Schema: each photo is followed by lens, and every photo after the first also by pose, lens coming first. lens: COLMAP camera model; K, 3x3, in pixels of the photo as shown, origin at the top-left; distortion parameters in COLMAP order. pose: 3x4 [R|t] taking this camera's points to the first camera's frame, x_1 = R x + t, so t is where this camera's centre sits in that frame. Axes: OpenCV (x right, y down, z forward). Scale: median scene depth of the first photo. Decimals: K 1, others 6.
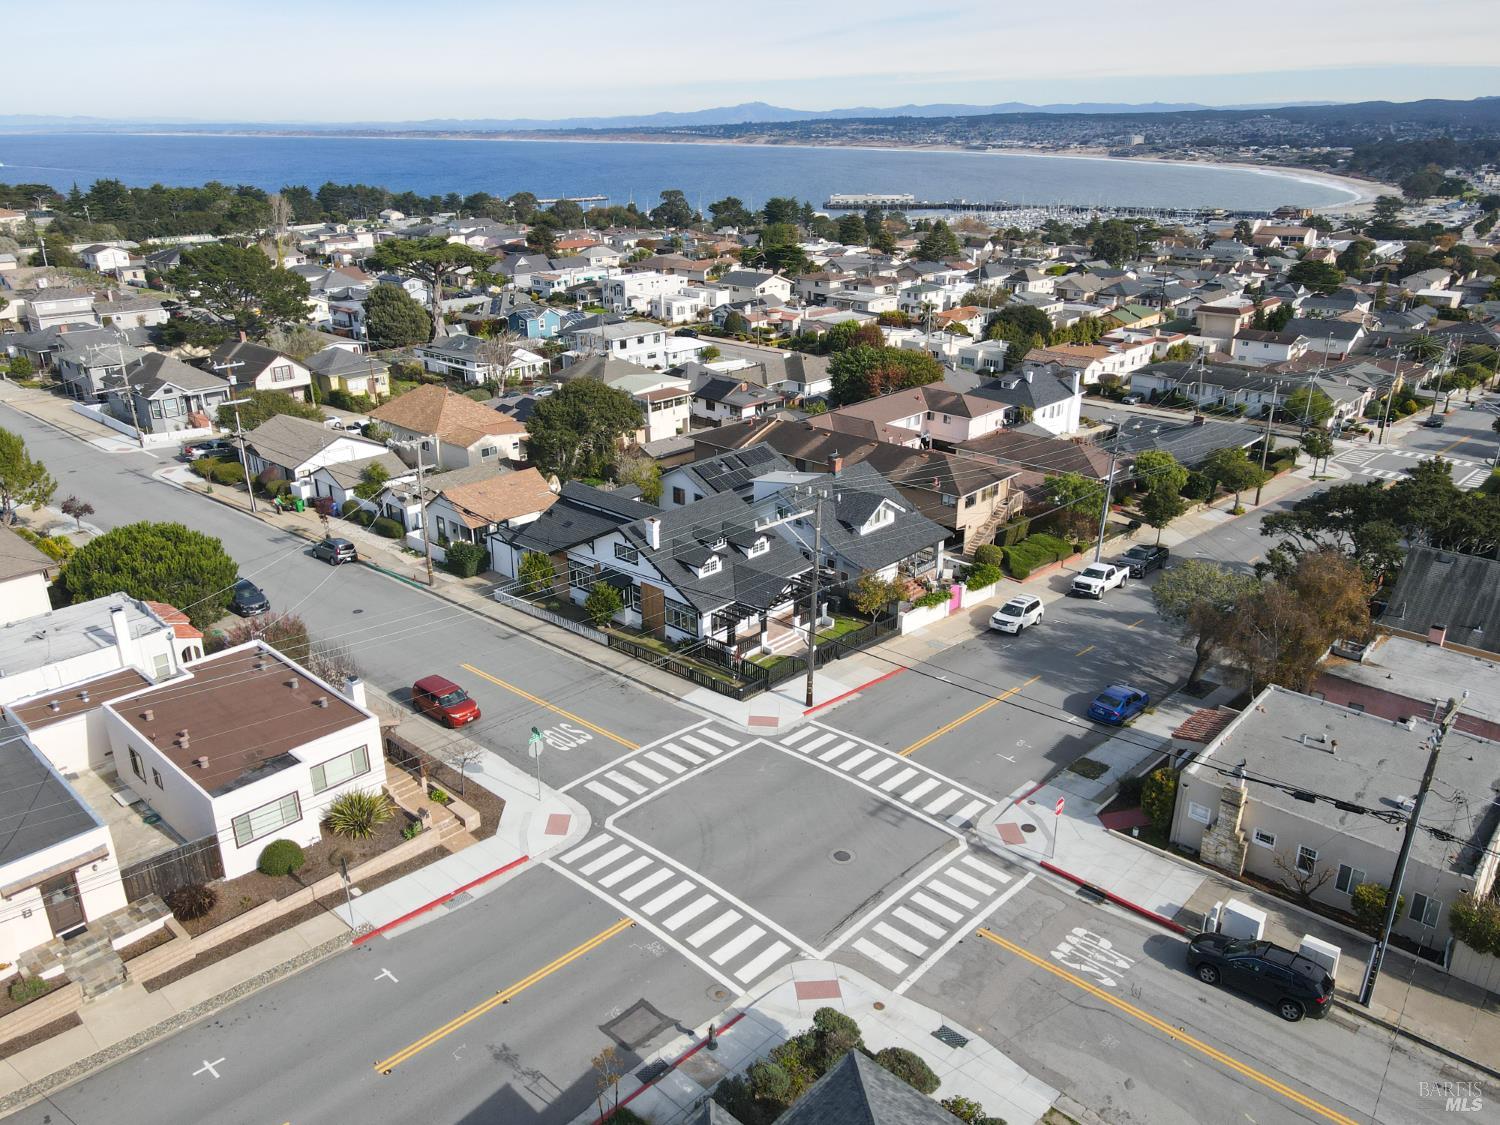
lens RADIAL K [[1088.0, 0, 750.0], [0, 1088.0, 562.5], [0, 0, 1]] dist [0.026570, -0.006628]
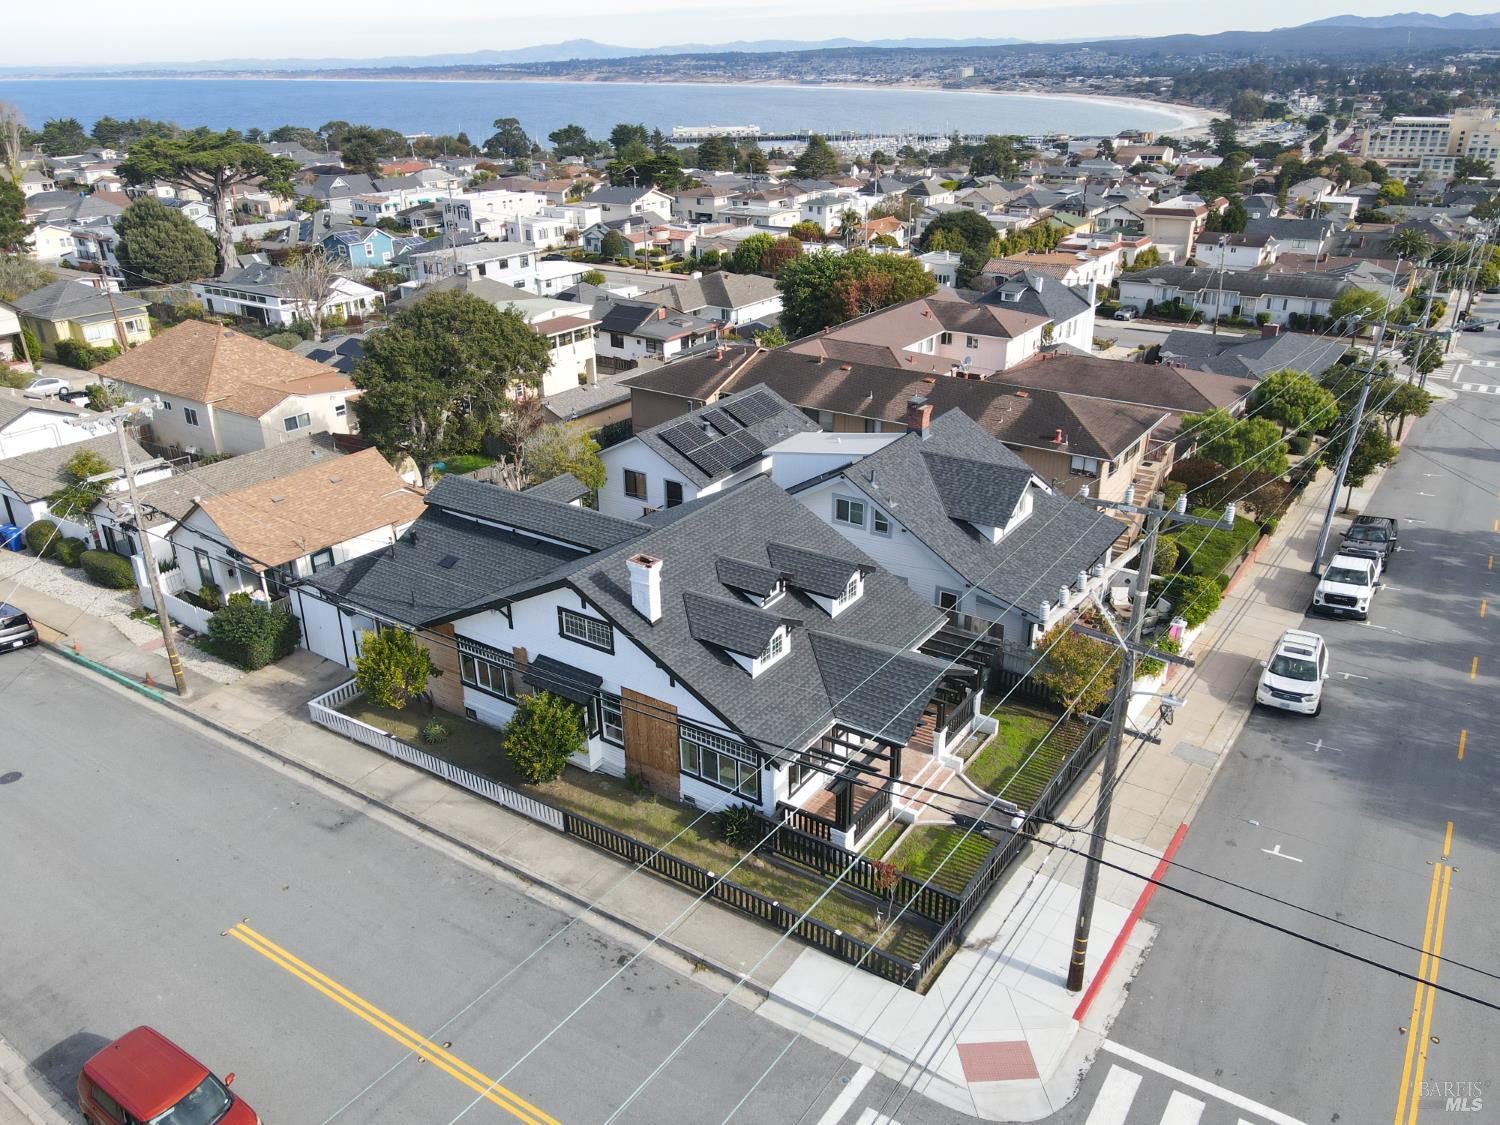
lens RADIAL K [[1088.0, 0, 750.0], [0, 1088.0, 562.5], [0, 0, 1]] dist [0.026570, -0.006628]
pose [[0.989726, -0.068201, 0.125665, -0.043413], [0.062121, 0.996730, 0.051680, -0.024801], [-0.128779, -0.043343, 0.990726, 0.225035]]
